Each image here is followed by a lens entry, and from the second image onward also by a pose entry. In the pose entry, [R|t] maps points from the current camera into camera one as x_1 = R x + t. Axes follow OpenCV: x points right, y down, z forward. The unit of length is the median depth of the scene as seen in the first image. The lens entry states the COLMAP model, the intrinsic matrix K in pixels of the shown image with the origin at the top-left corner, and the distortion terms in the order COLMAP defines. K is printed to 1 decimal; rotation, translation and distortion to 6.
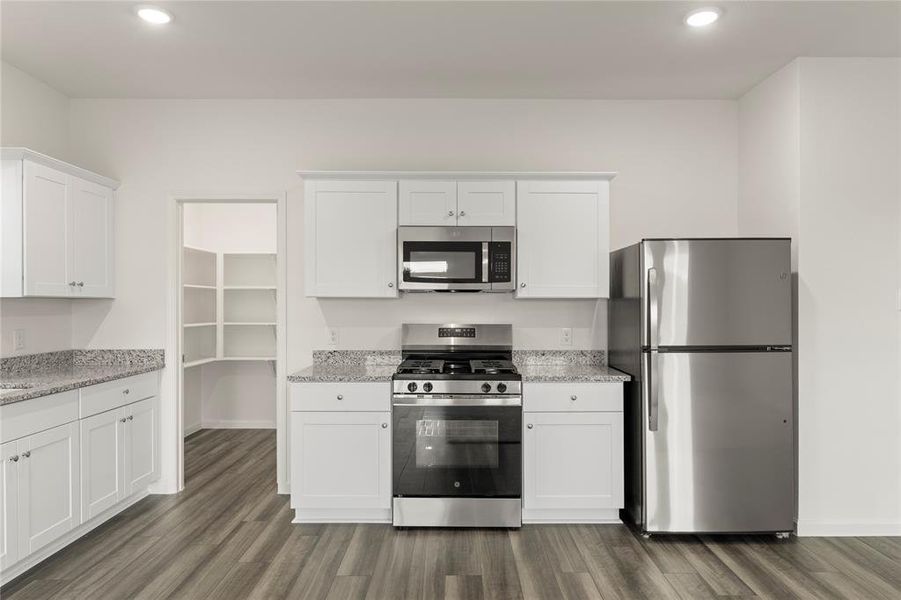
lens RADIAL K [[591.8, 0, 450.5], [0, 591.8, 300.0], [0, 0, 1]] dist [-0.001402, -0.000573]
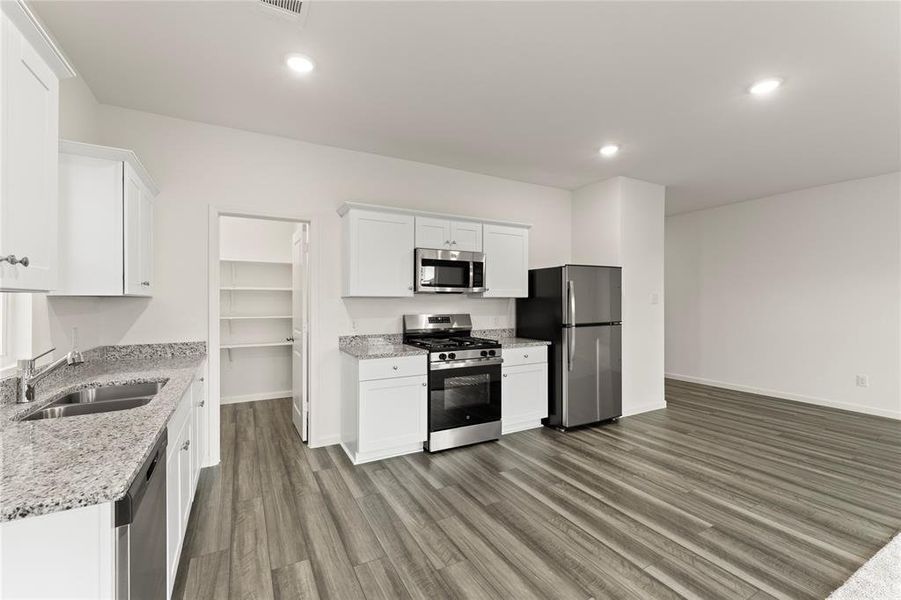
lens RADIAL K [[390.7, 0, 463.1], [0, 390.7, 299.9], [0, 0, 1]] dist [0.000859, 0.000018]
pose [[0.872734, -0.001443, 0.488194, -0.462102], [-0.000717, 0.999991, 0.004238, -0.000718], [-0.488196, -0.004049, 0.872725, 0.103684]]
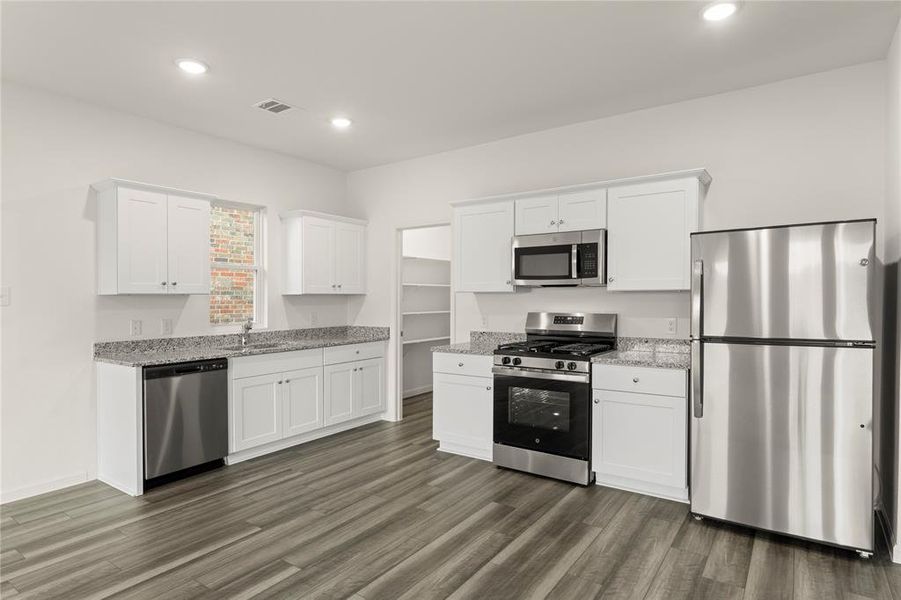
lens RADIAL K [[508.0, 0, 436.5], [0, 508.0, 299.4], [0, 0, 1]] dist [0.001863, 0.000061]
pose [[0.807282, -0.003563, -0.590155, 0.434198], [0.010864, 0.999902, 0.008824, 0.000717], [0.590065, -0.013535, 0.807242, 0.008662]]
